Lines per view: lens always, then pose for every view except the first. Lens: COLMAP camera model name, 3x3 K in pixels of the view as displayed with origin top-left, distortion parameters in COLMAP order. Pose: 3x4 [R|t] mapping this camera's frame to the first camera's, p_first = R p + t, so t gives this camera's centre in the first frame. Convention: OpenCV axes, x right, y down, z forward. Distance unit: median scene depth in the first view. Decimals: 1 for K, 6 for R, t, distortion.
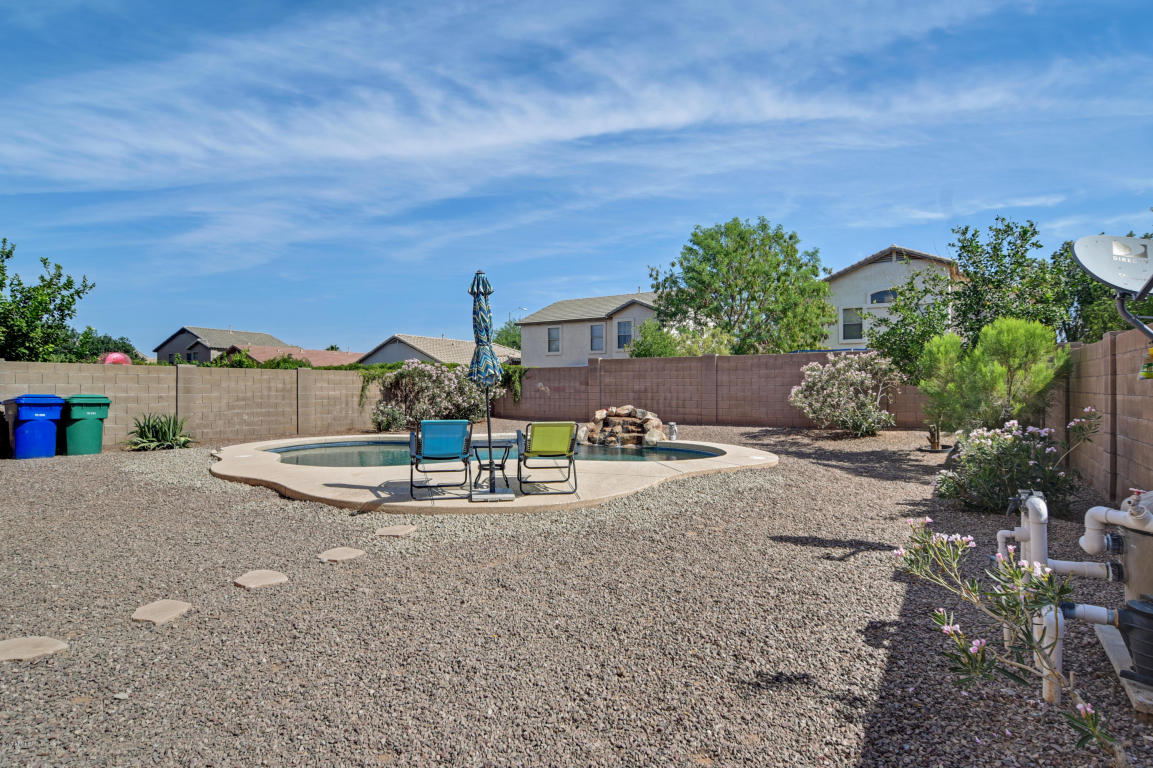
lens RADIAL K [[602.8, 0, 575.3], [0, 602.8, 384.7], [0, 0, 1]] dist [-0.006388, -0.004788]
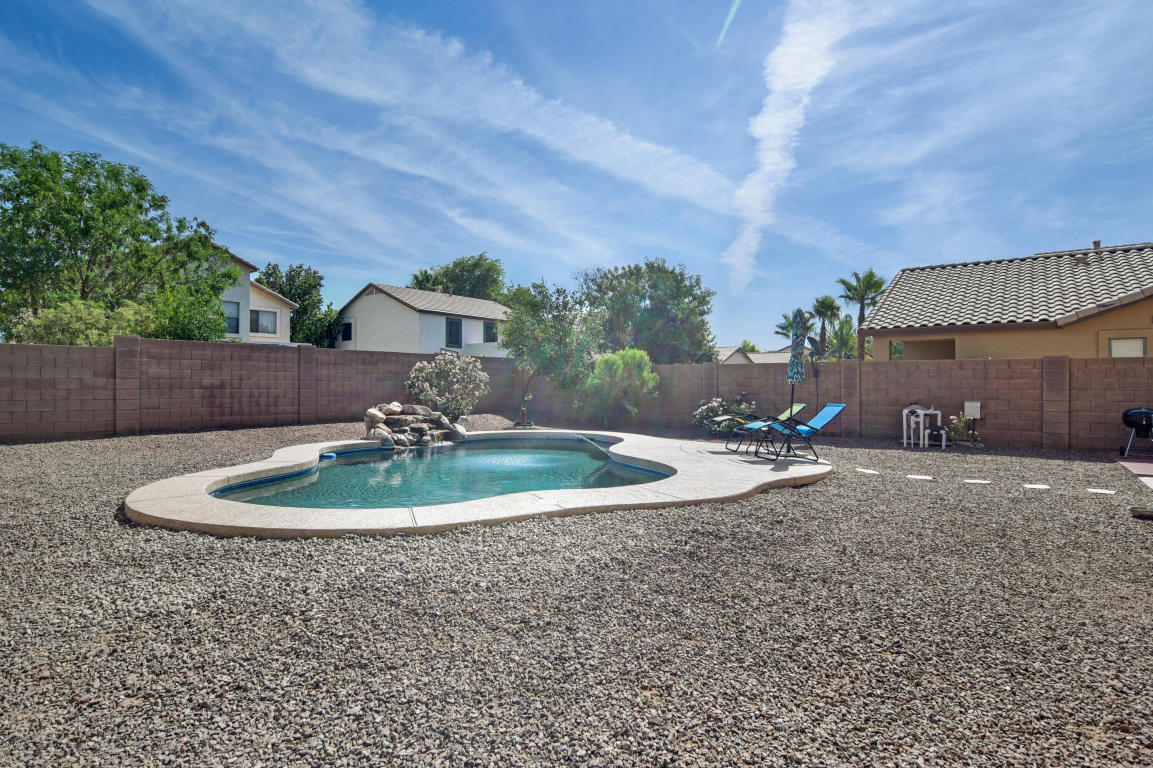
lens RADIAL K [[602.8, 0, 576.1], [0, 602.8, 382.5], [0, 0, 1]] dist [-0.006388, -0.004788]
pose [[0.062545, 0.004311, 0.998033, -0.618716], [-0.009492, 0.999948, -0.003725, 0.004322], [-0.997997, -0.009241, 0.062583, 0.523284]]
